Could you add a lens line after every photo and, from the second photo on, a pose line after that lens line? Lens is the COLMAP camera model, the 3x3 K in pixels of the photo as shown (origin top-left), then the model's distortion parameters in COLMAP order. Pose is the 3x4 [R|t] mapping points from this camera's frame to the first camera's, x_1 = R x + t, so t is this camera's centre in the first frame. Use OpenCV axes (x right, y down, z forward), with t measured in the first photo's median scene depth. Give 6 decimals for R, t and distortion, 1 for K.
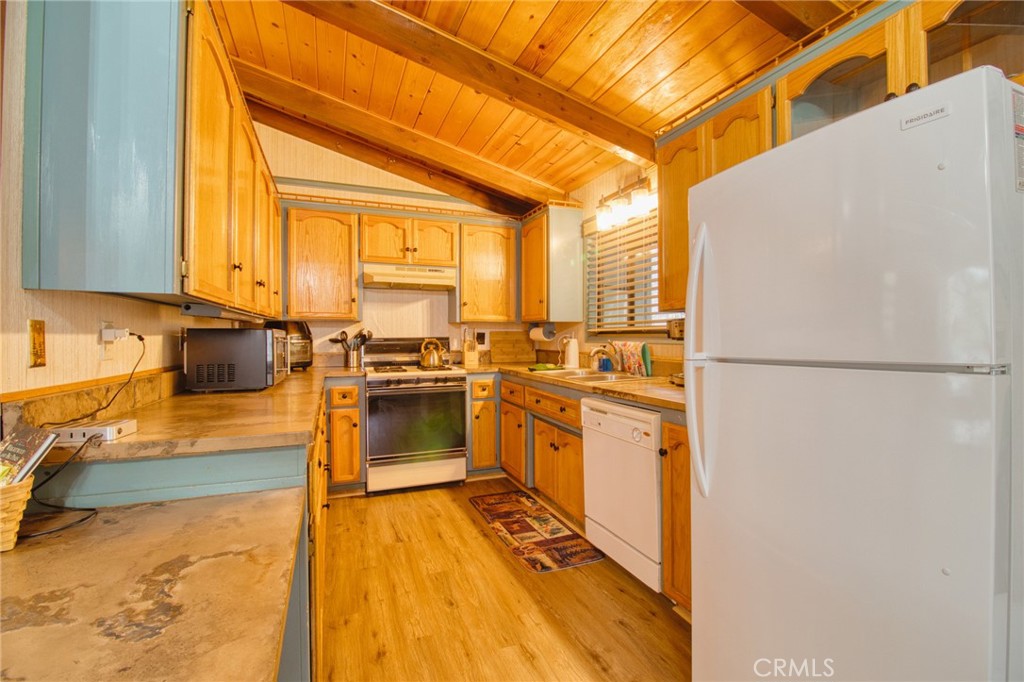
lens RADIAL K [[476.0, 0, 515.1], [0, 476.0, 337.1], [0, 0, 1]] dist [-0.000506, -0.012035]
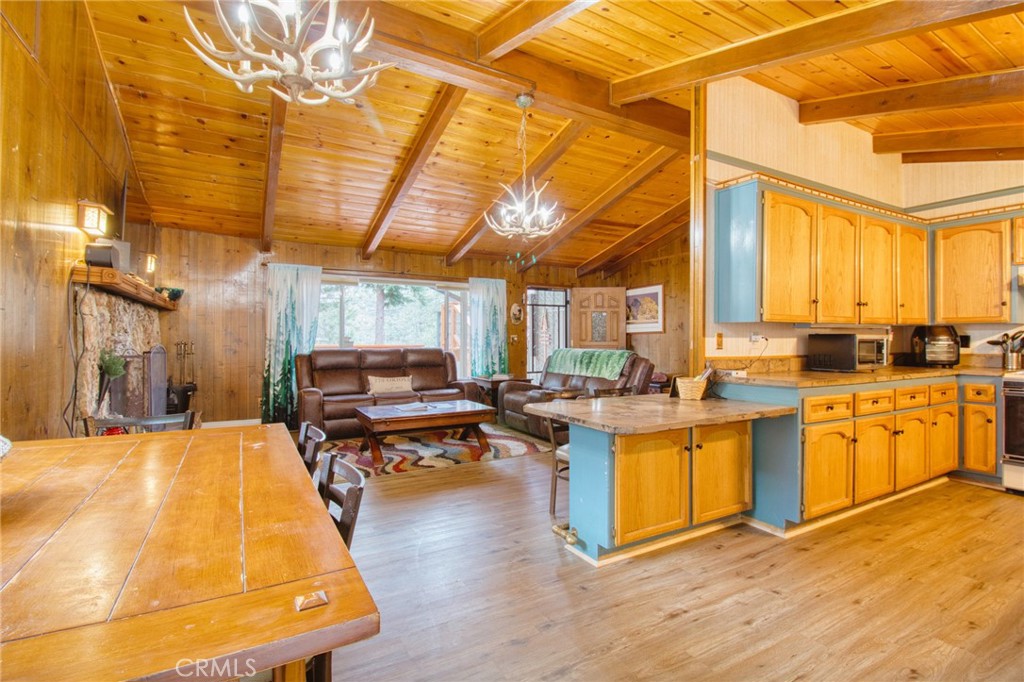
lens RADIAL K [[476.0, 0, 508.8], [0, 476.0, 339.4], [0, 0, 1]] dist [-0.000506, -0.012035]
pose [[0.138203, 0.006145, -0.990385, 0.735284], [-0.002356, 0.999980, 0.005876, -0.004608], [0.990401, 0.001522, 0.138214, -0.294861]]
